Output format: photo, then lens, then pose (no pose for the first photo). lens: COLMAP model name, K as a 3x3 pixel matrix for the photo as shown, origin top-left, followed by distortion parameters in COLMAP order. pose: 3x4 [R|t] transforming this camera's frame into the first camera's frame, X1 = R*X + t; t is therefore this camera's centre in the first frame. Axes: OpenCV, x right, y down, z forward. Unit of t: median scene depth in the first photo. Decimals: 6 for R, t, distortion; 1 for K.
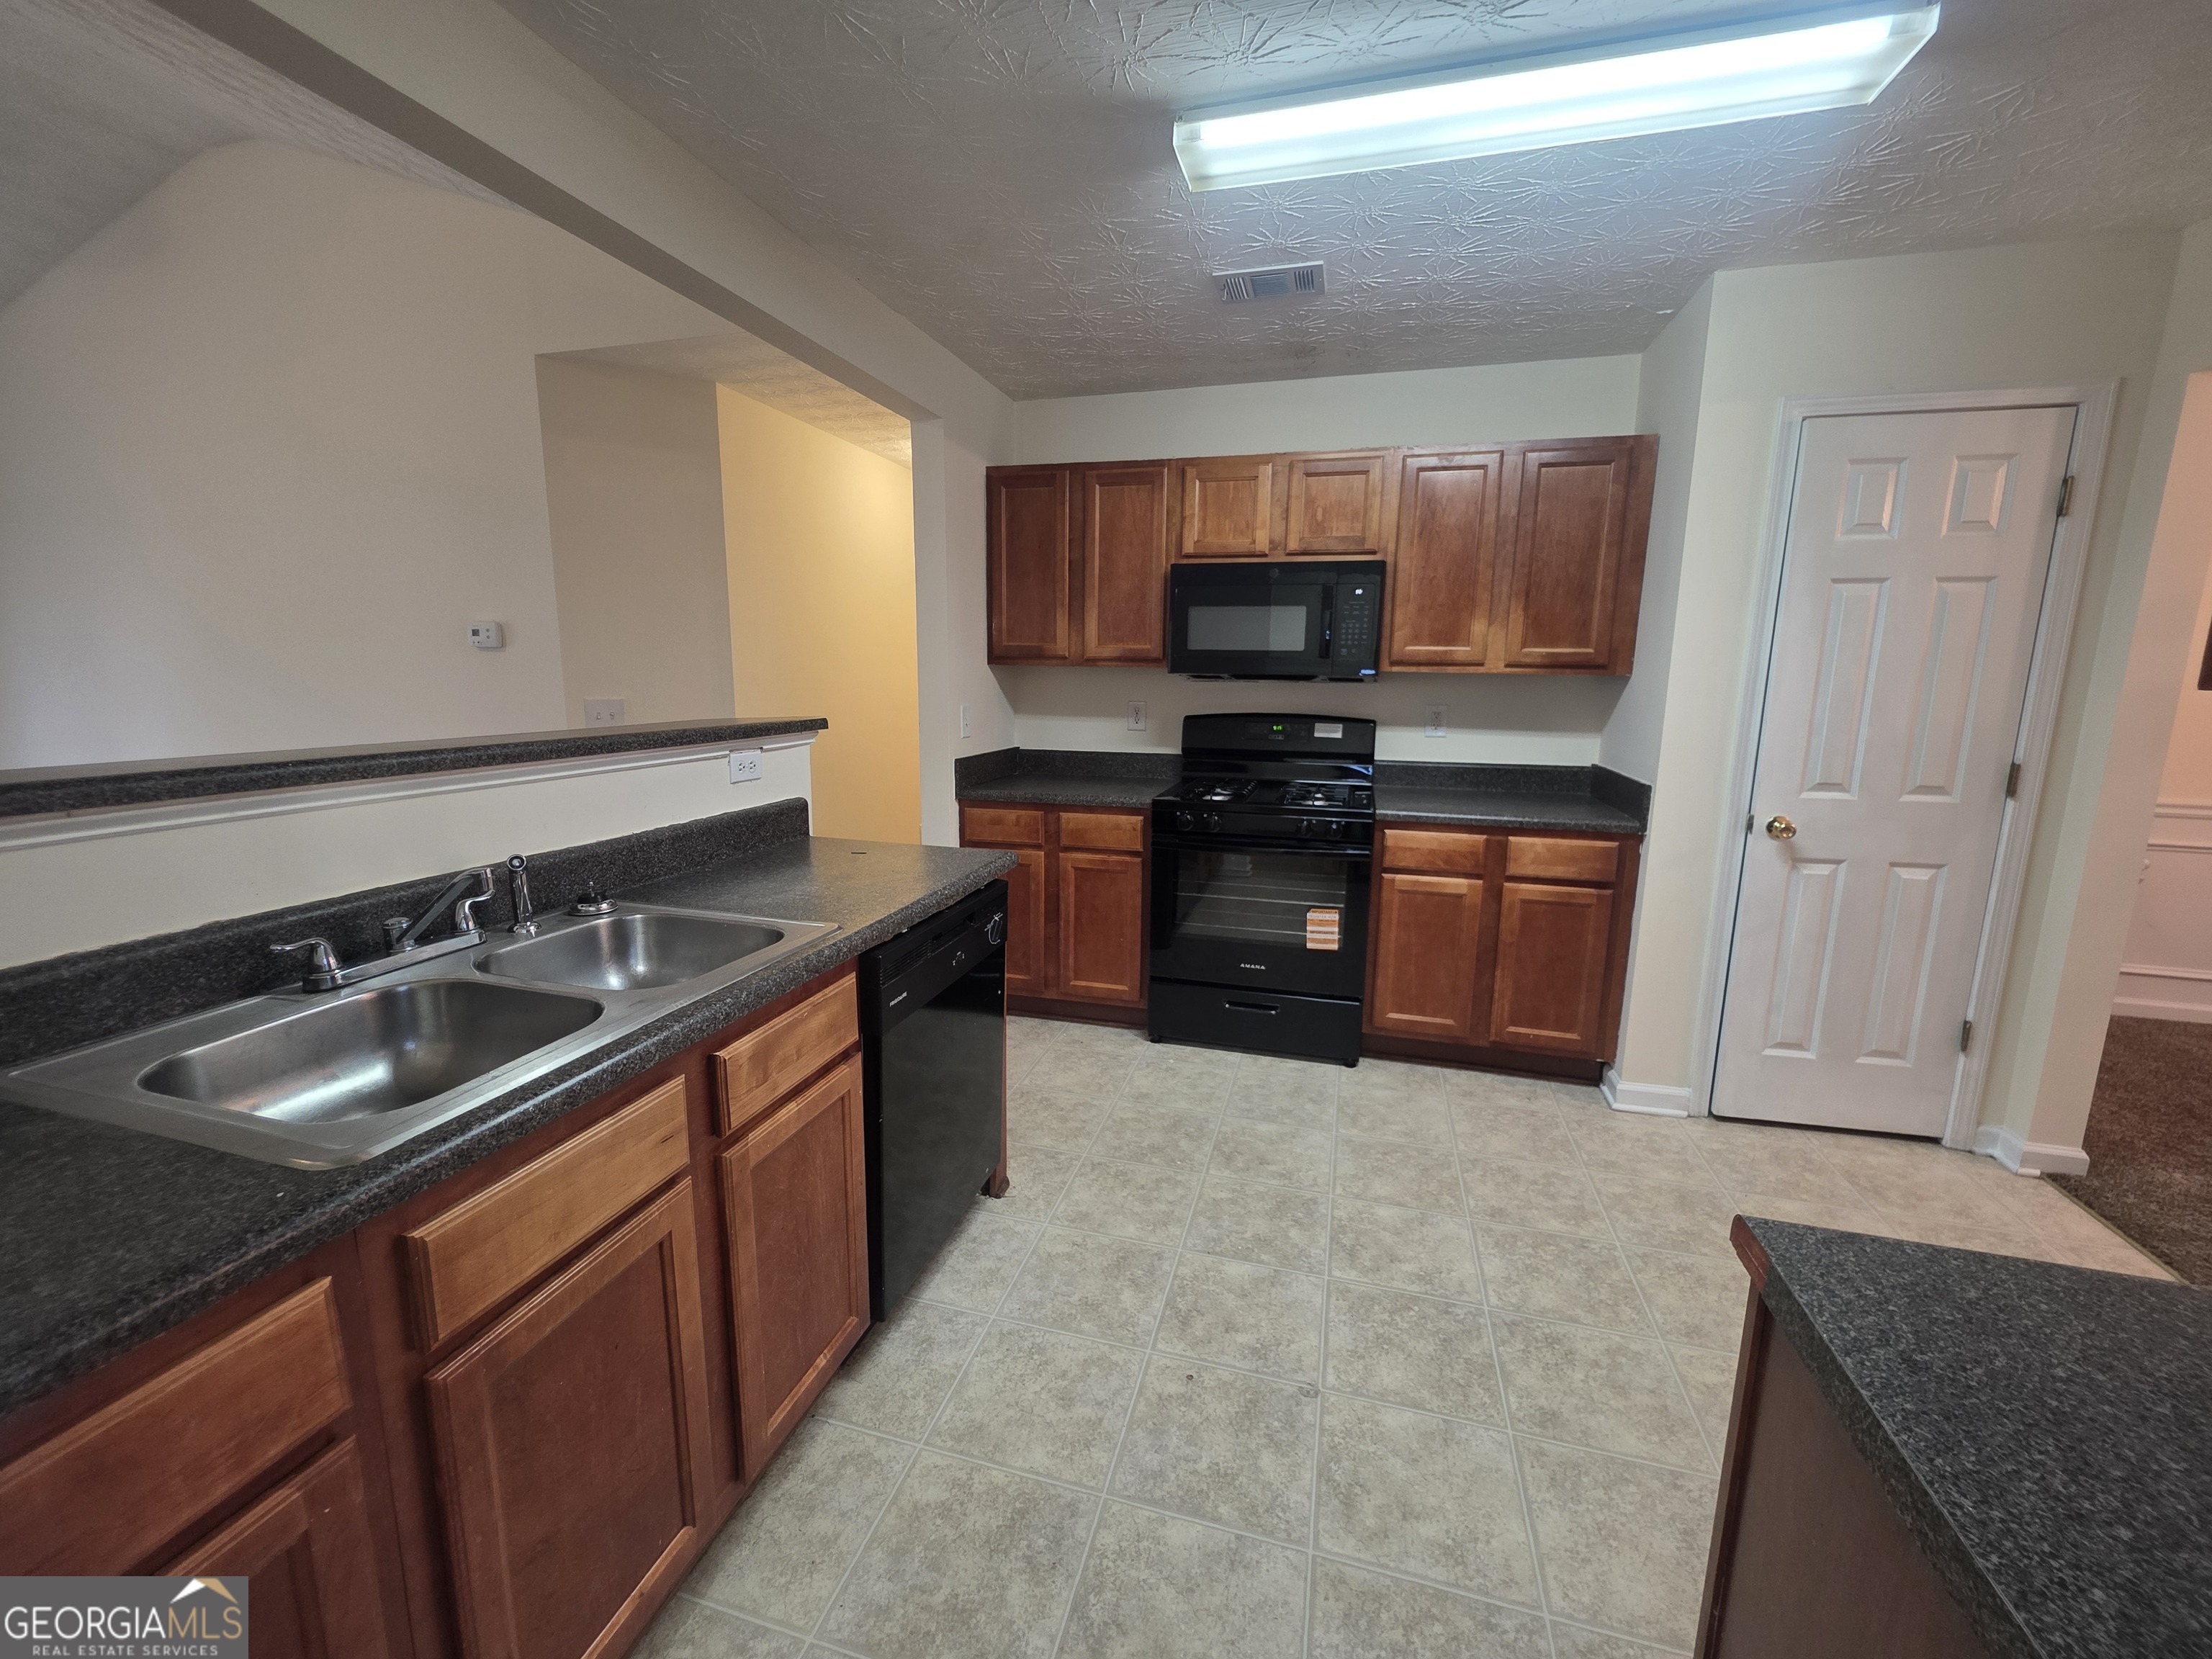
lens RADIAL K [[885.8, 0, 1101.8], [0, 885.8, 823.4], [0, 0, 1]] dist [-0.006081, 0.002269]
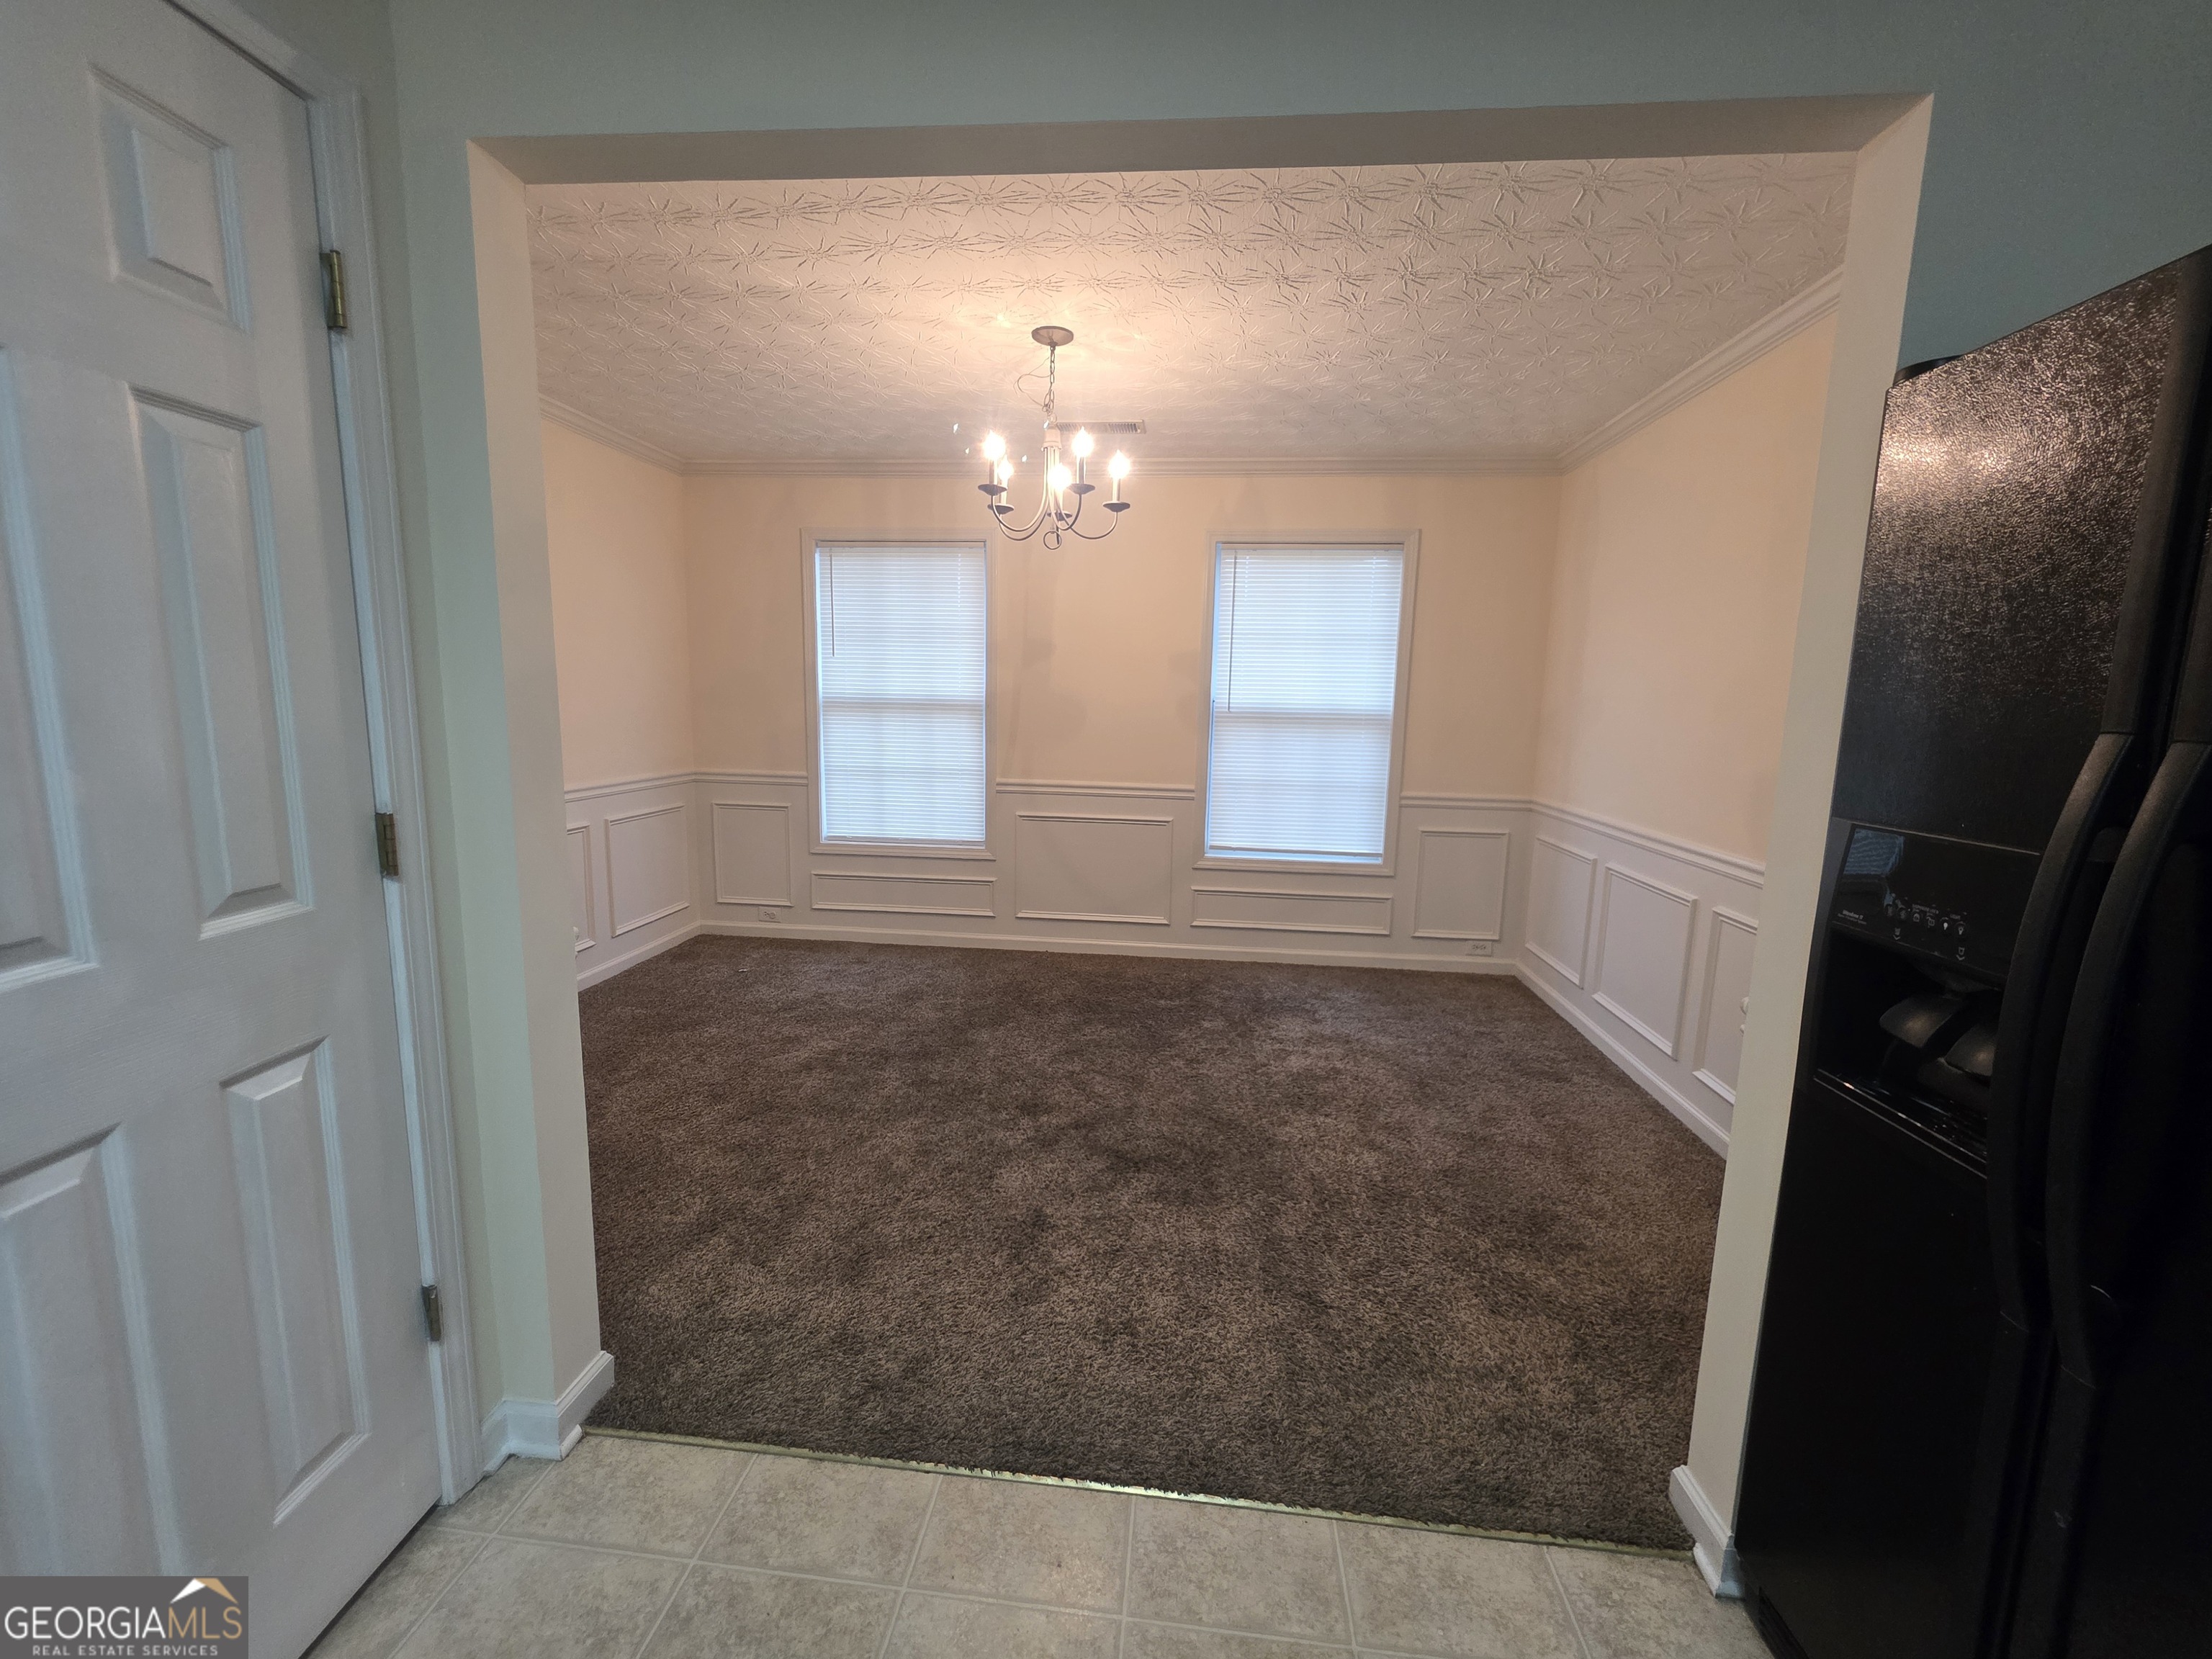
lens RADIAL K [[885.8, 0, 1106.0], [0, 885.8, 819.3], [0, 0, 1]] dist [-0.006081, 0.002269]
pose [[-0.175852, -0.154431, 0.972228, 0.442935], [0.144541, 0.972864, 0.180676, -0.096029], [-0.973747, 0.172299, -0.148759, 0.650204]]
